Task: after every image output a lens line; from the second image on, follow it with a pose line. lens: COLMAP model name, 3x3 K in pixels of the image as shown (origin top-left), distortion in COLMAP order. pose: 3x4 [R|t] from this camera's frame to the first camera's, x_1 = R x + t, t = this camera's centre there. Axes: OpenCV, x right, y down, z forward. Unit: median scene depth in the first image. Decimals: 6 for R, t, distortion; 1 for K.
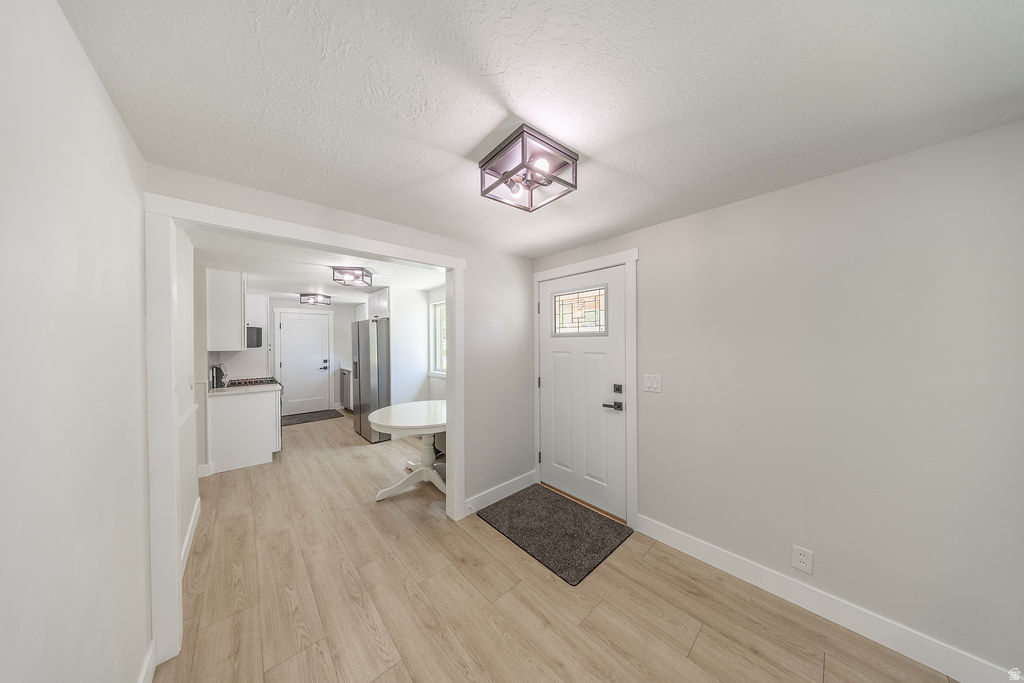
lens RADIAL K [[298.7, 0, 507.4], [0, 298.7, 342.1], [0, 0, 1]] dist [-0.005645, 0.000833]
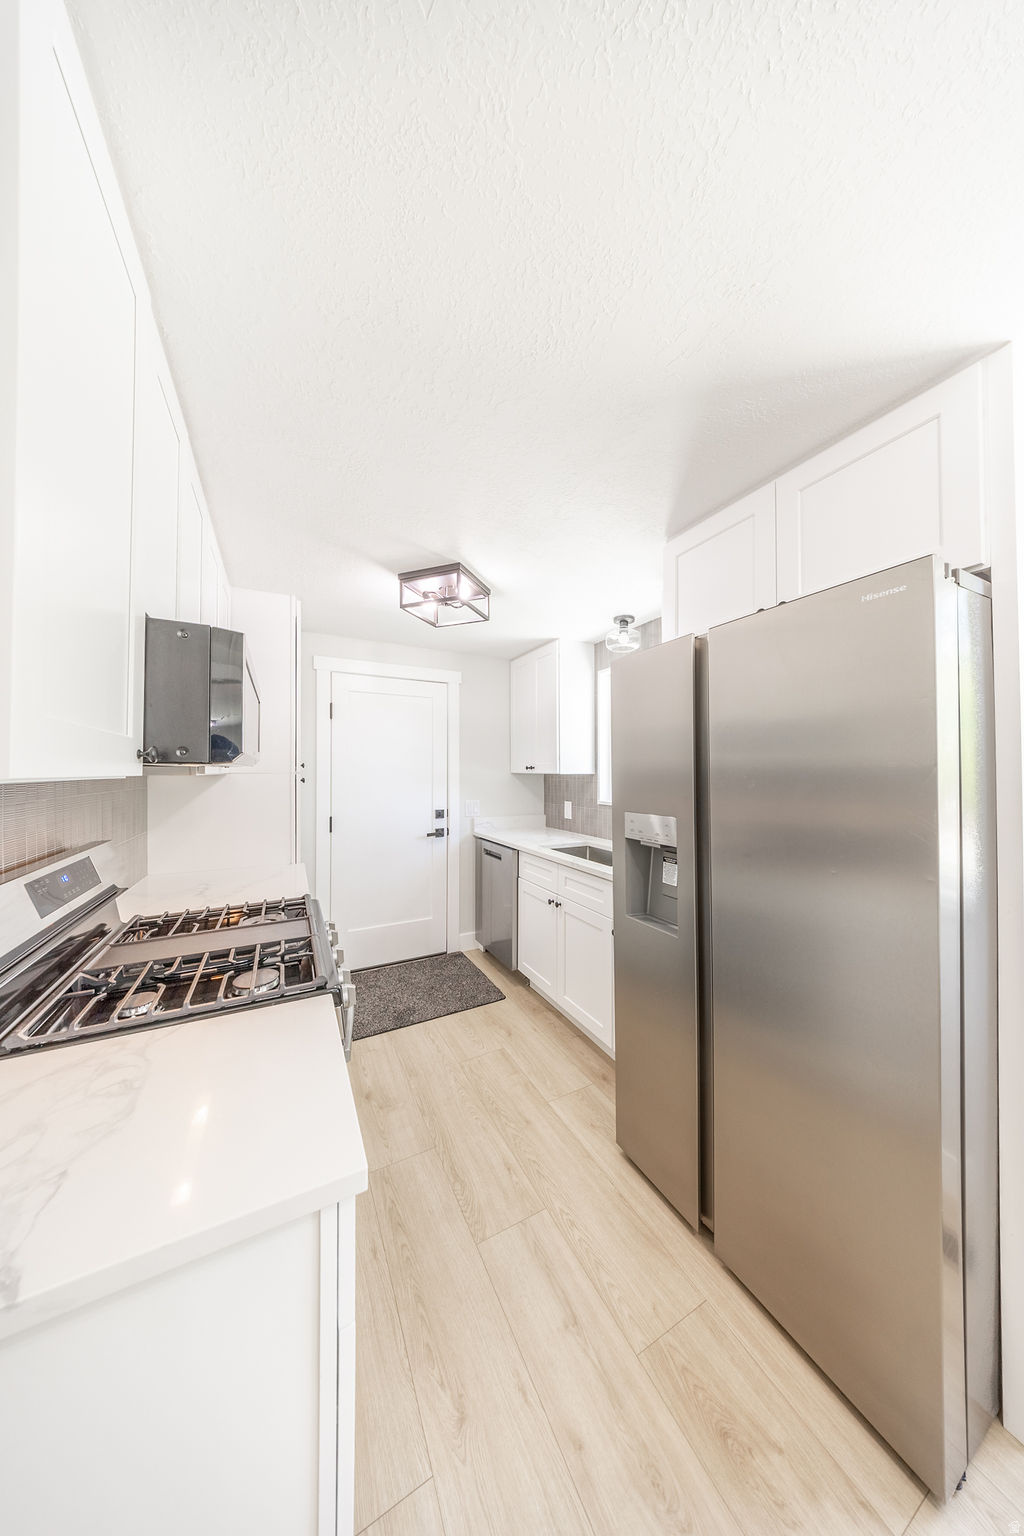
lens RADIAL K [[448.1, 0, 514.8], [0, 448.1, 767.0], [0, 0, 1]] dist [-0.005645, 0.000833]
pose [[0.971133, 0.009858, -0.238333, -0.675607], [-0.012000, 0.999900, -0.007539, 0.018775], [0.238235, 0.010181, 0.971154, 0.856628]]
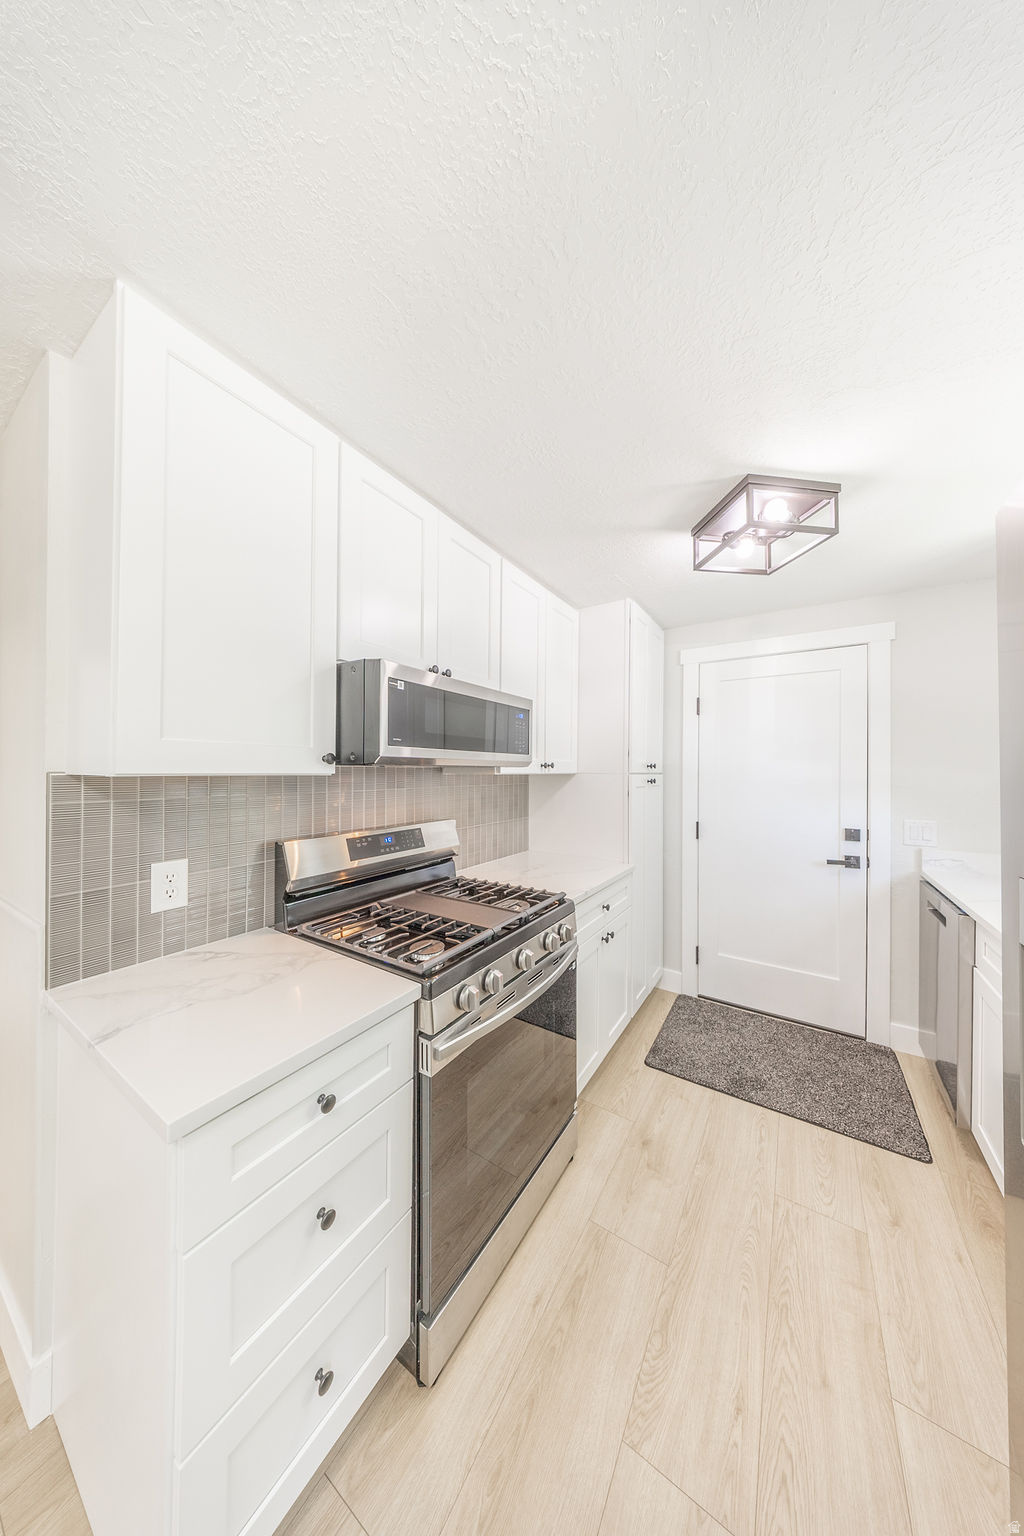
lens RADIAL K [[448.1, 0, 515.3], [0, 448.1, 768.3], [0, 0, 1]] dist [-0.005645, 0.000833]
pose [[0.278179, 0.010562, -0.960471, -0.565432], [-0.014203, 0.999875, 0.006881, 0.017105], [0.960424, 0.011728, 0.278295, 1.066802]]
